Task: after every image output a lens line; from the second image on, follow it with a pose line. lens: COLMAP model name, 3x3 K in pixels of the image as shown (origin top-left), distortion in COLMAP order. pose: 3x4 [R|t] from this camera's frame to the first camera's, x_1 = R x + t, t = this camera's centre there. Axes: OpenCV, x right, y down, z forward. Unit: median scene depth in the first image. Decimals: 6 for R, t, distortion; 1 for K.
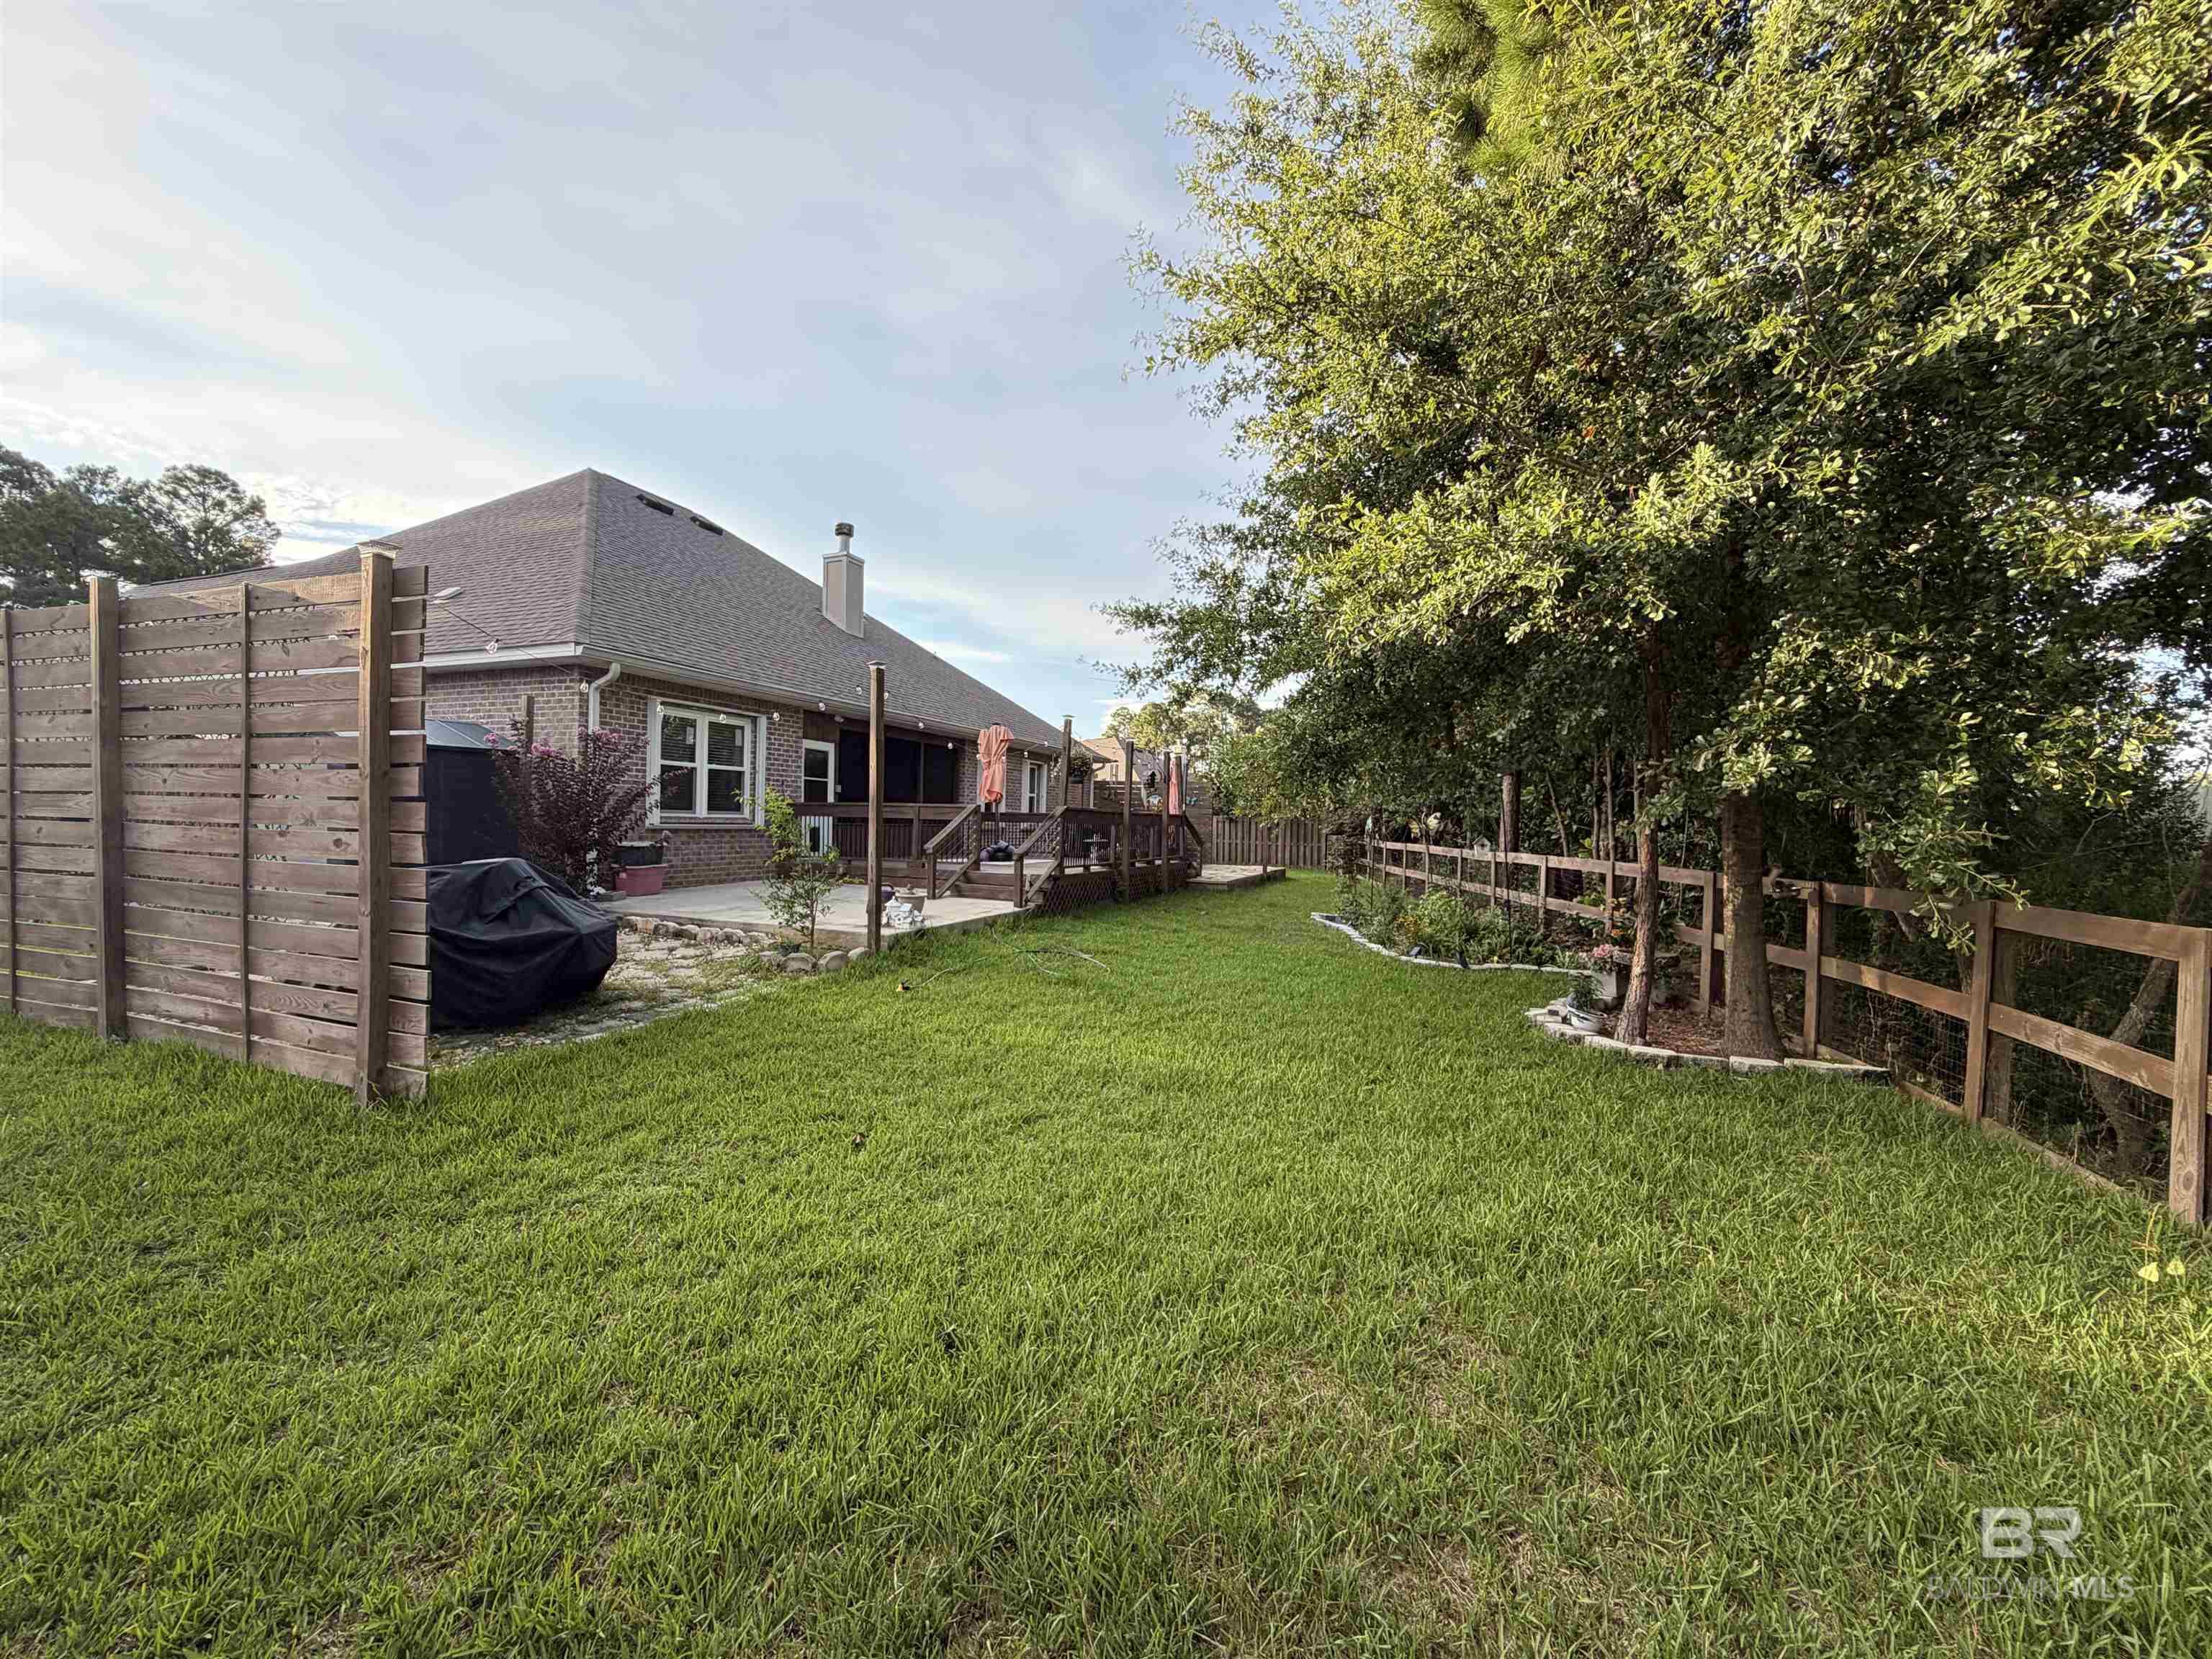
lens RADIAL K [[887.9, 0, 1096.5], [0, 887.9, 831.3], [0, 0, 1]] dist [0.000050, 0.000258]
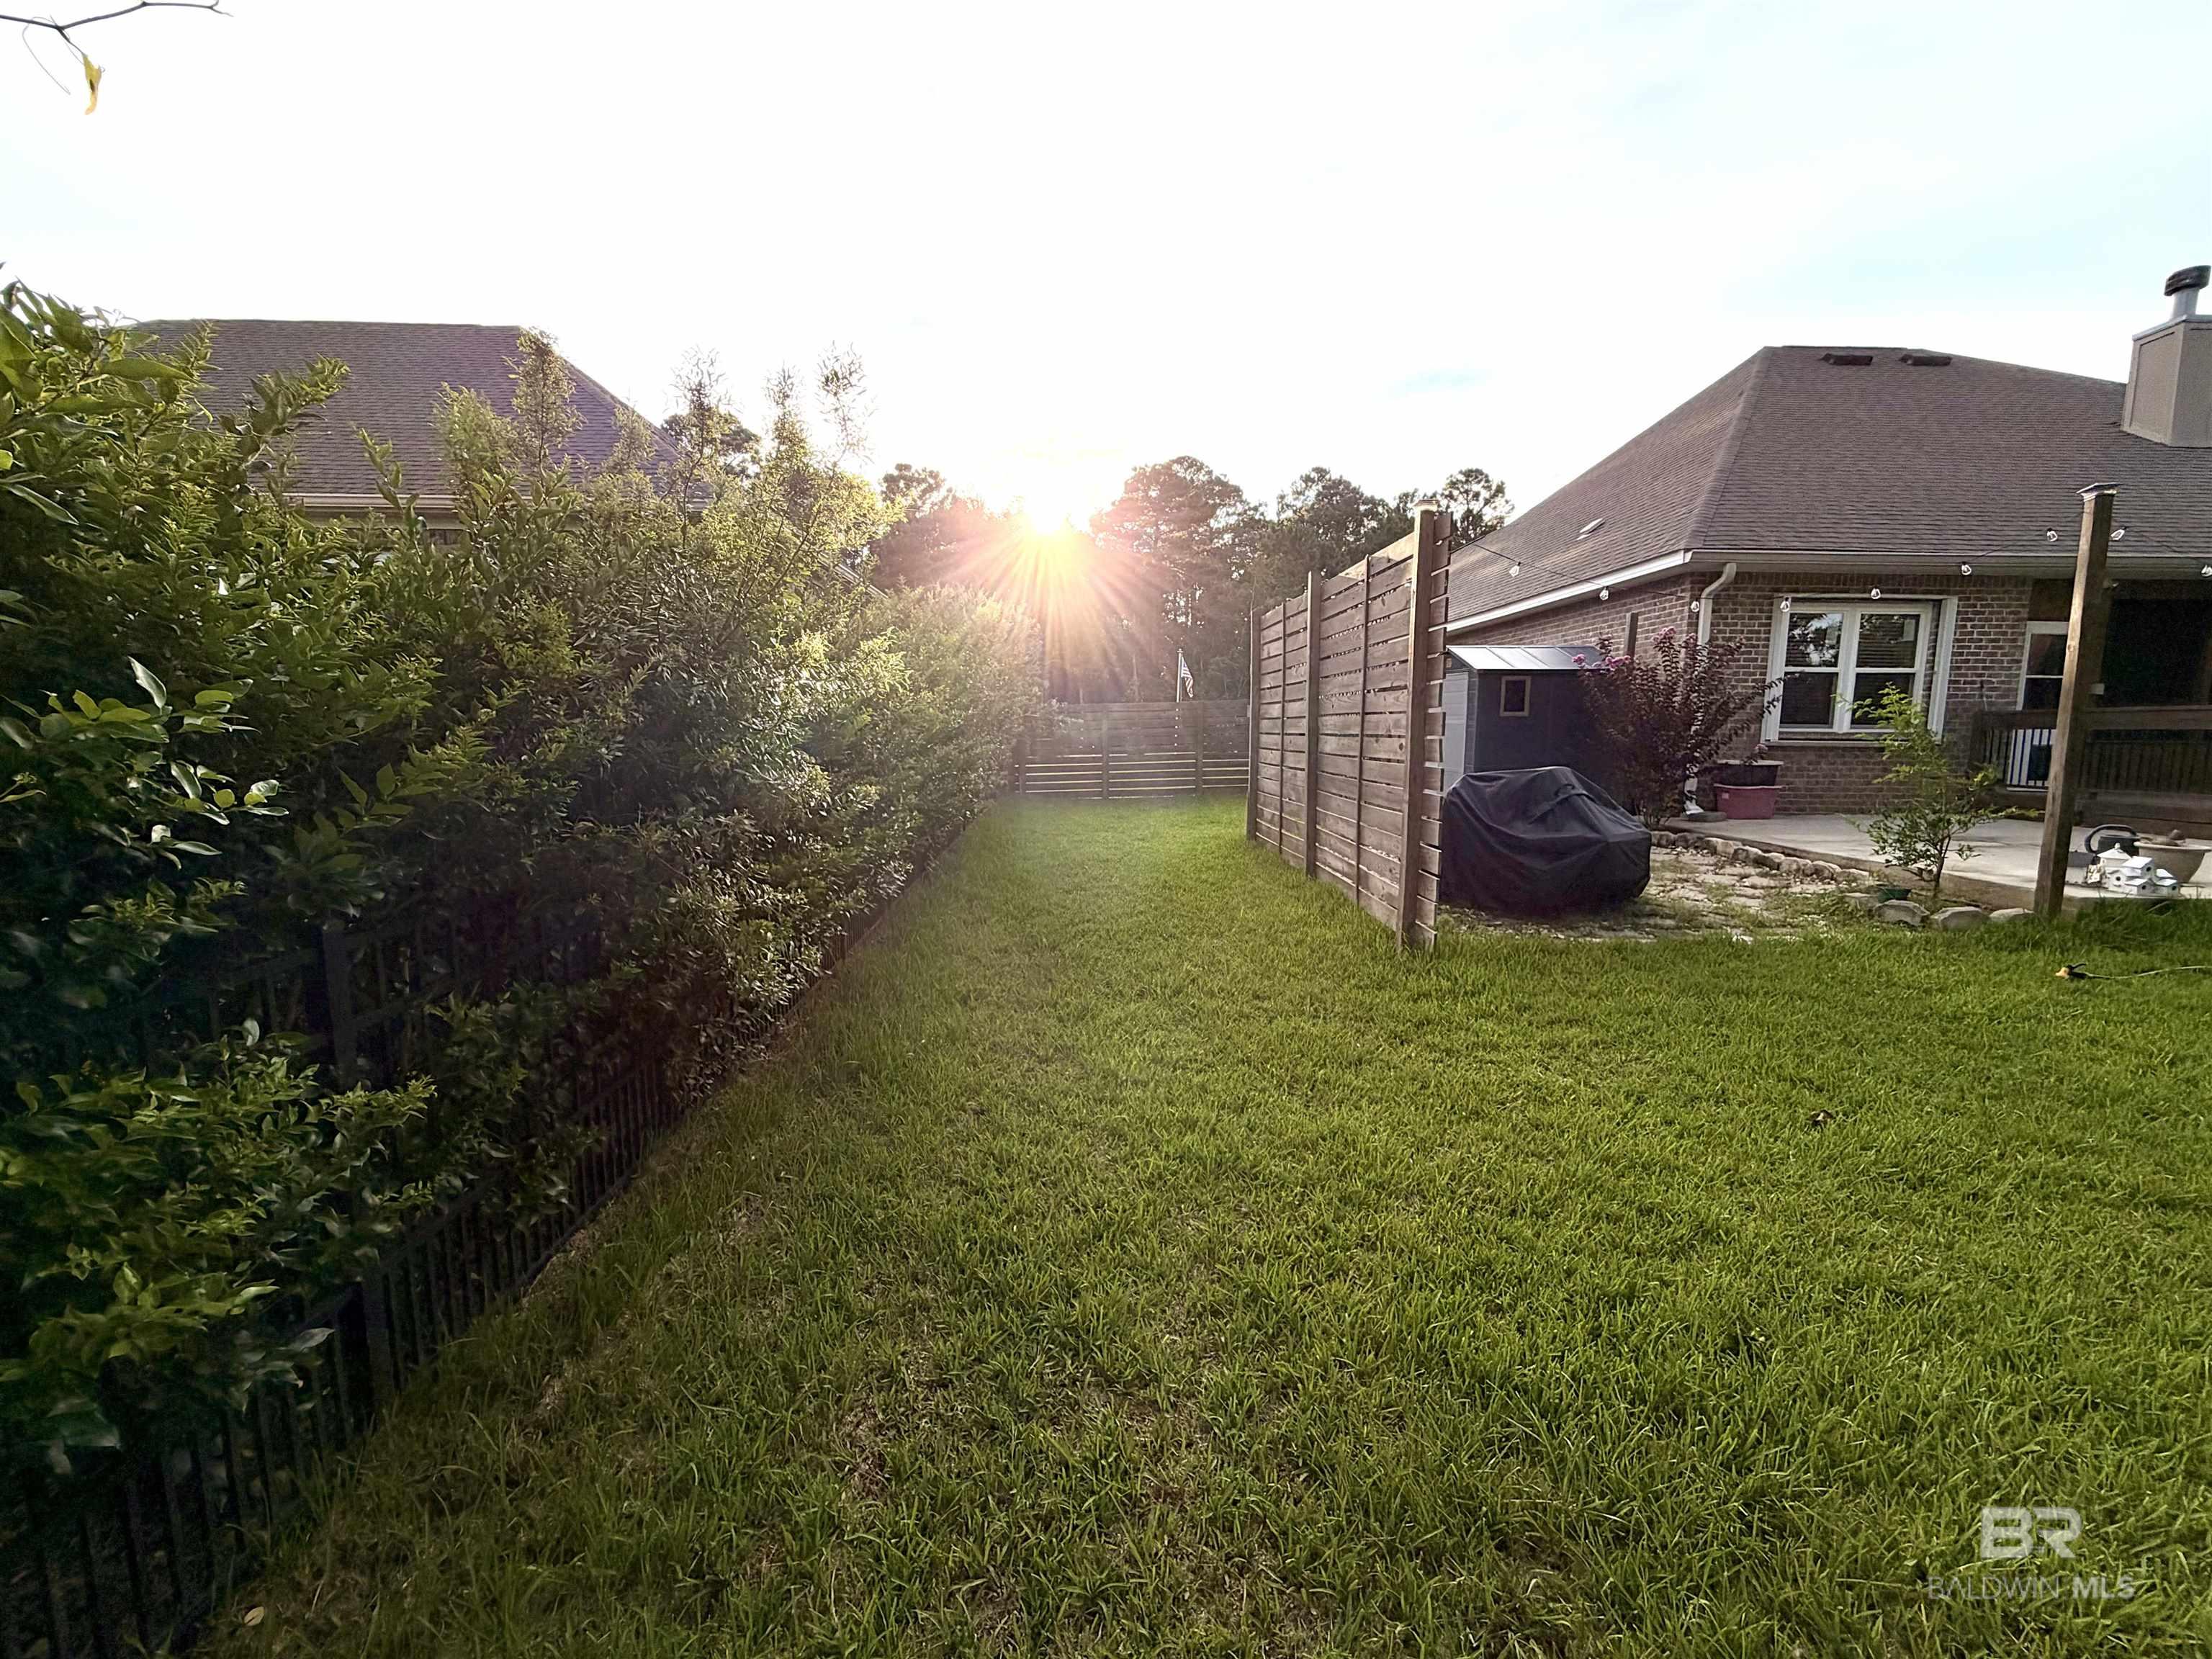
lens RADIAL K [[887.9, 0, 1096.5], [0, 887.9, 831.3], [0, 0, 1]] dist [0.000050, 0.000258]
pose [[0.375128, 0.086016, -0.922973, 0.105669], [-0.010014, 0.996003, 0.088752, 0.014197], [0.926919, -0.024051, 0.374490, 0.055641]]
